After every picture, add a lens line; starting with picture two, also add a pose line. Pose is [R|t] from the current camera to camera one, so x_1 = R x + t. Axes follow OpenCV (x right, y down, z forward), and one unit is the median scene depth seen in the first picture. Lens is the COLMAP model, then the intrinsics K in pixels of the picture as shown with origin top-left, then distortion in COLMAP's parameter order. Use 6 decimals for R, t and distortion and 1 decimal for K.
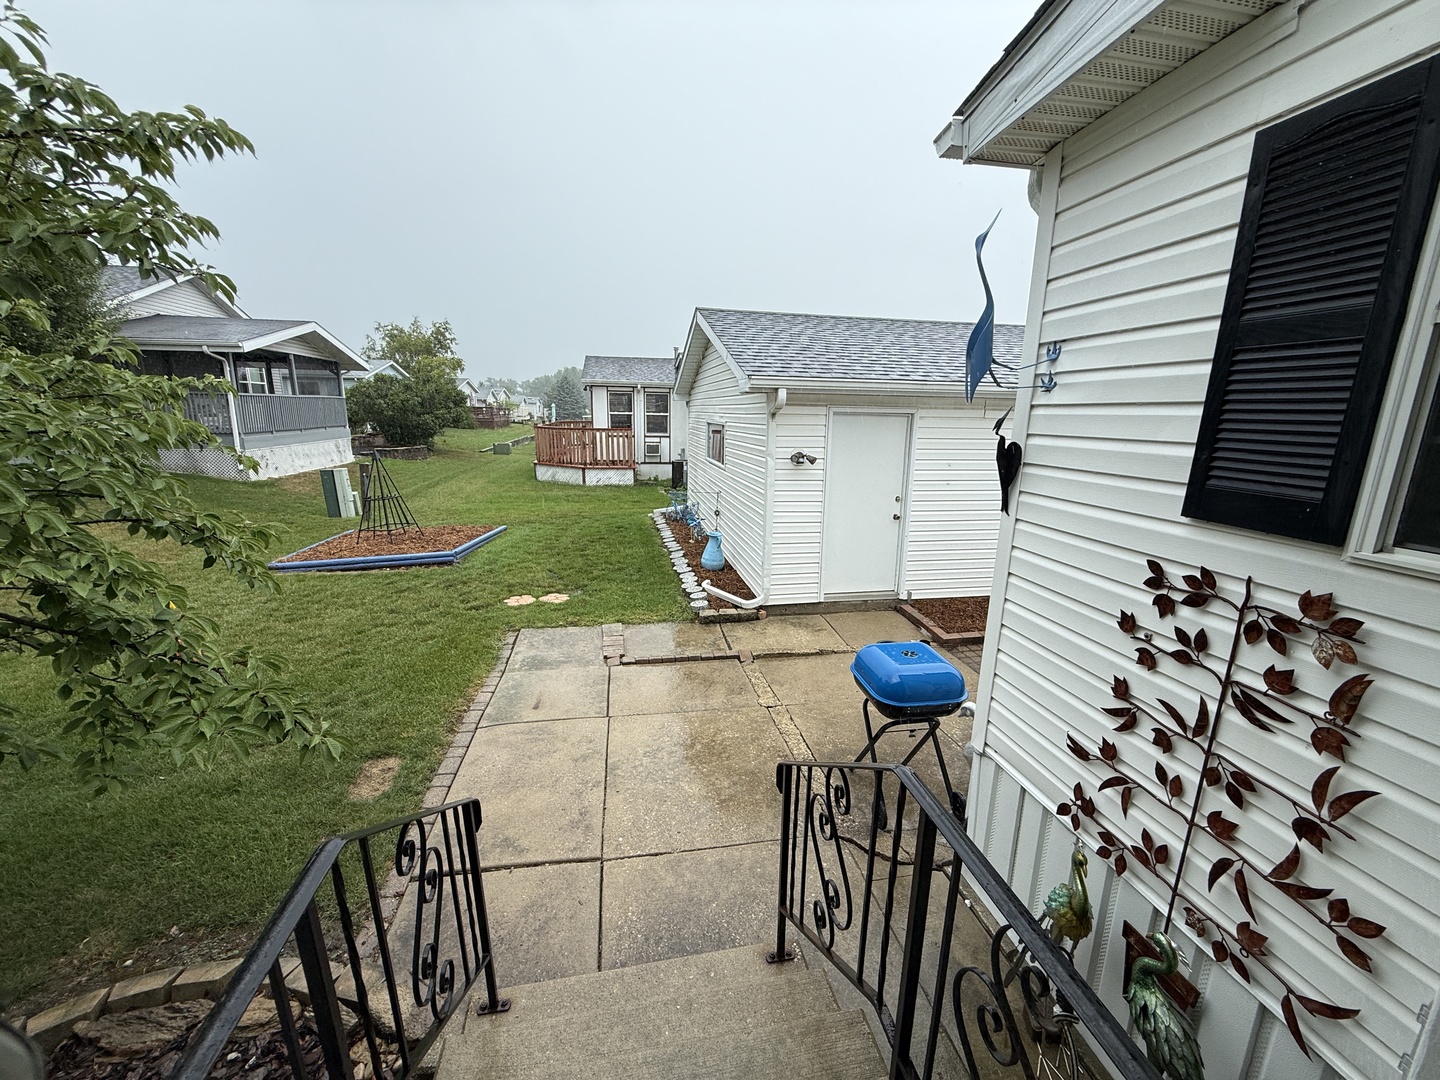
lens RADIAL K [[573.2, 0, 717.4], [0, 573.2, 547.2], [0, 0, 1]] dist [-0.001010, 0.000425]
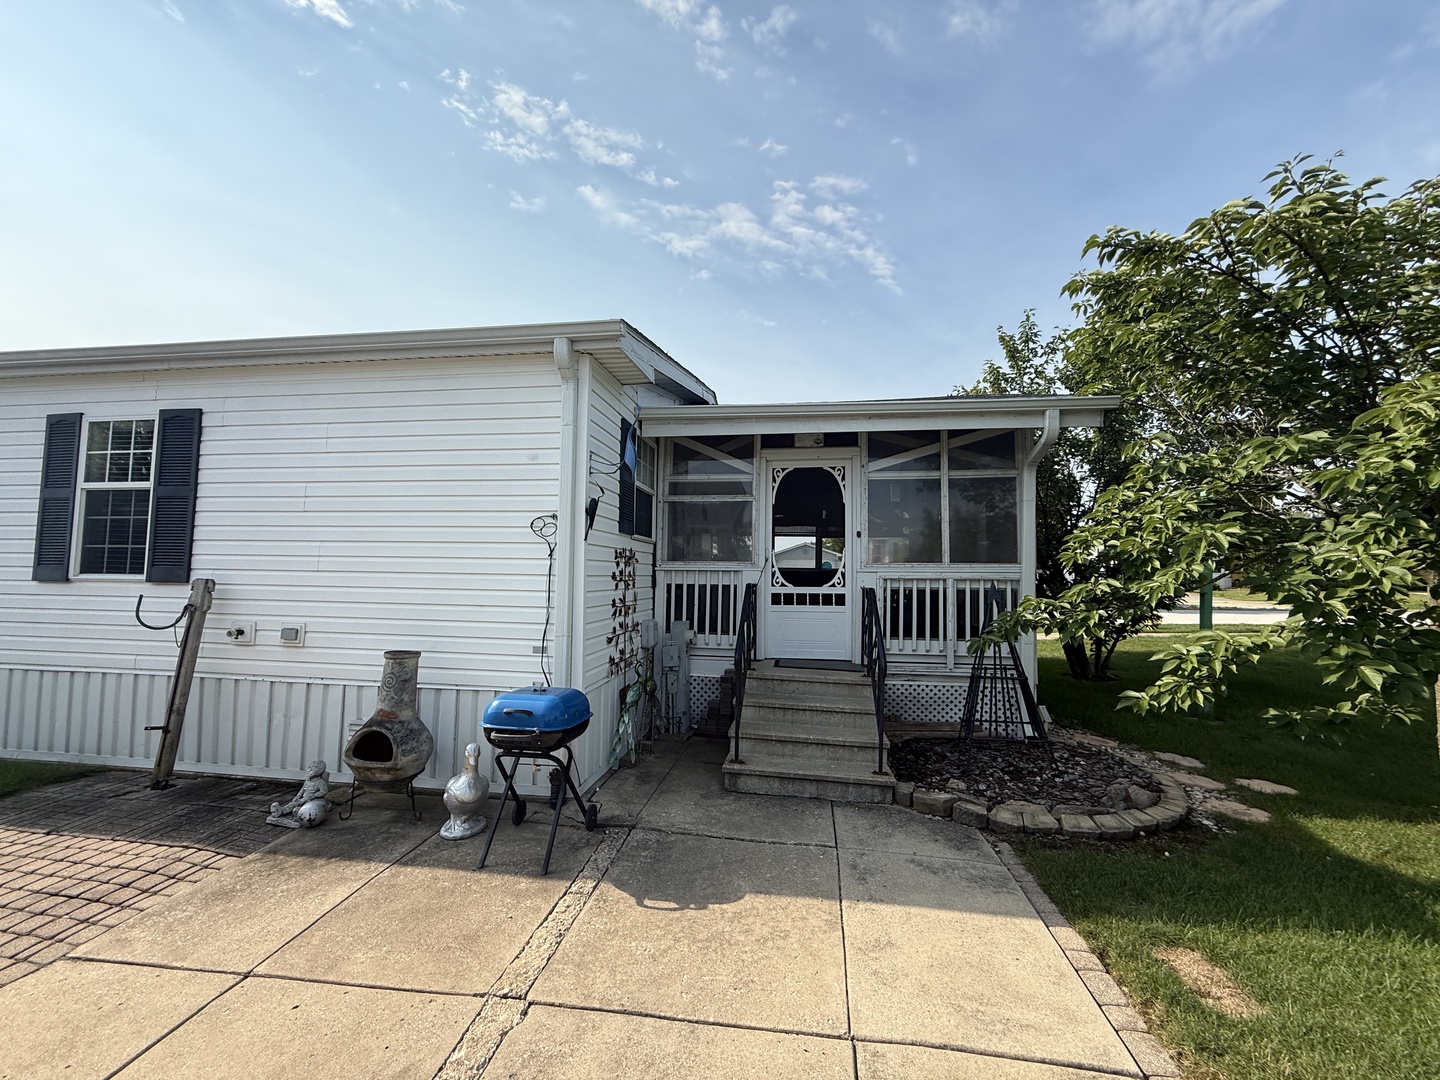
lens RADIAL K [[573.2, 0, 719.1], [0, 573.2, 543.7], [0, 0, 1]] dist [-0.001010, 0.000425]
pose [[-0.944804, -0.000497, 0.327636, -0.576890], [0.056999, 0.984501, 0.165860, -0.417157], [-0.322640, 0.175380, -0.930132, 3.328337]]
